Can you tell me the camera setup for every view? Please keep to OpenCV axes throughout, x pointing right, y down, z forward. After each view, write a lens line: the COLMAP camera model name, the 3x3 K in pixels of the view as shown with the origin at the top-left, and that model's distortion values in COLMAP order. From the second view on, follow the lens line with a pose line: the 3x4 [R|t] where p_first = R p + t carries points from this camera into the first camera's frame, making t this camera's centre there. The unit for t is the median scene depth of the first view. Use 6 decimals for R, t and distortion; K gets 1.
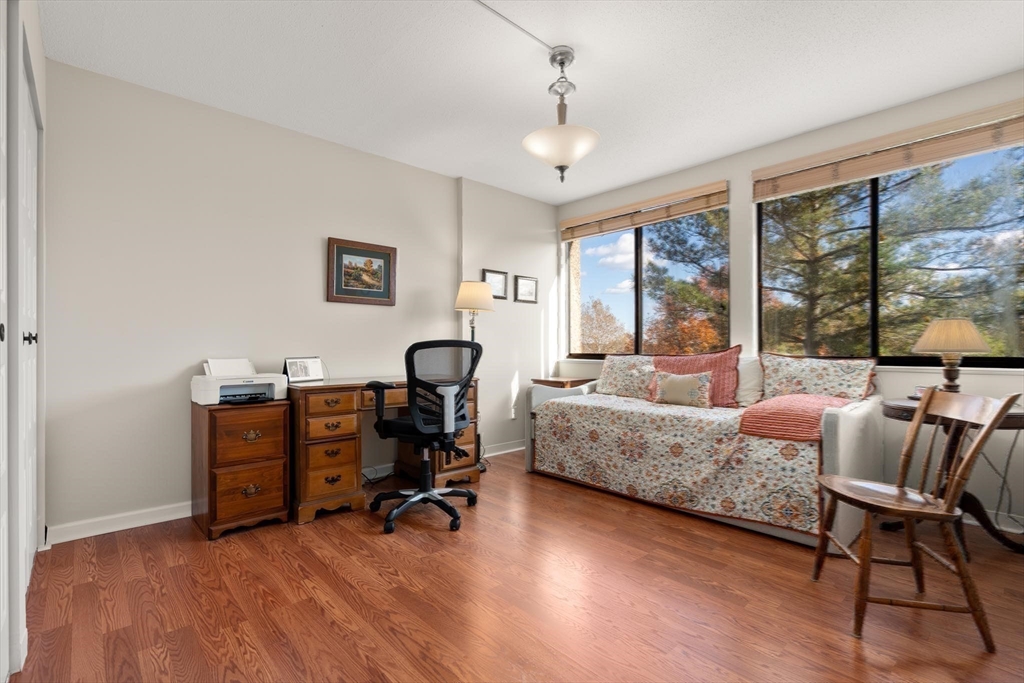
lens RADIAL K [[464.2, 0, 506.0], [0, 464.2, 343.6], [0, 0, 1]] dist [-0.006137, 0.000048]
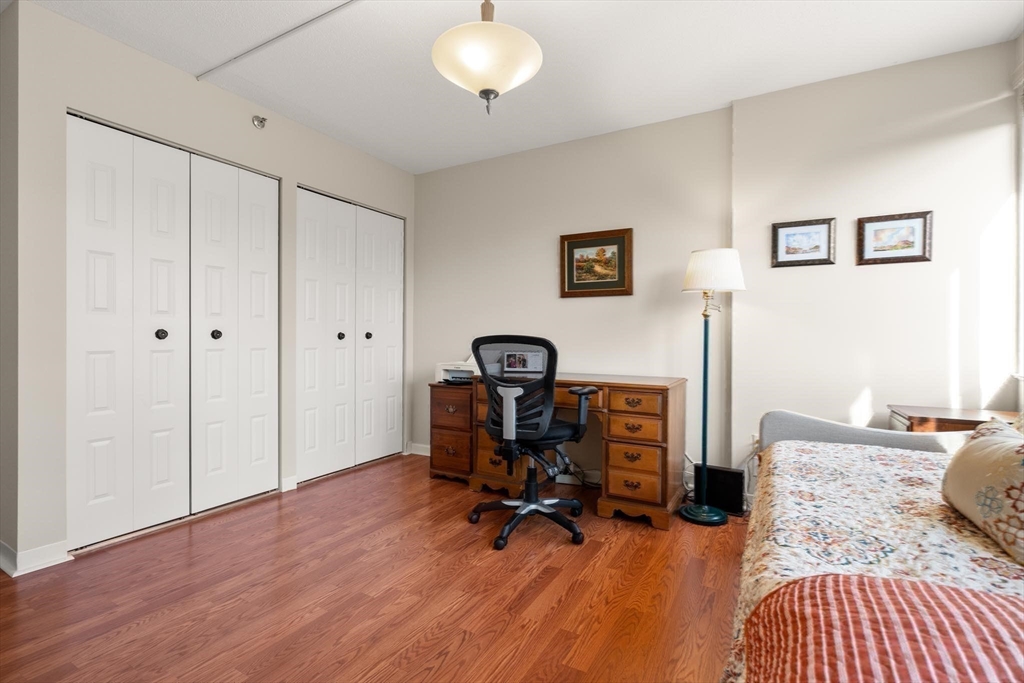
lens RADIAL K [[477.2, 0, 536.6], [0, 477.2, 337.6], [0, 0, 1]] dist [-0.000620, 0.000434]
pose [[0.319779, 0.002411, -0.947489, 0.595871], [0.000418, 0.999996, 0.002686, -0.004834], [0.947492, -0.001255, 0.319777, 0.594462]]
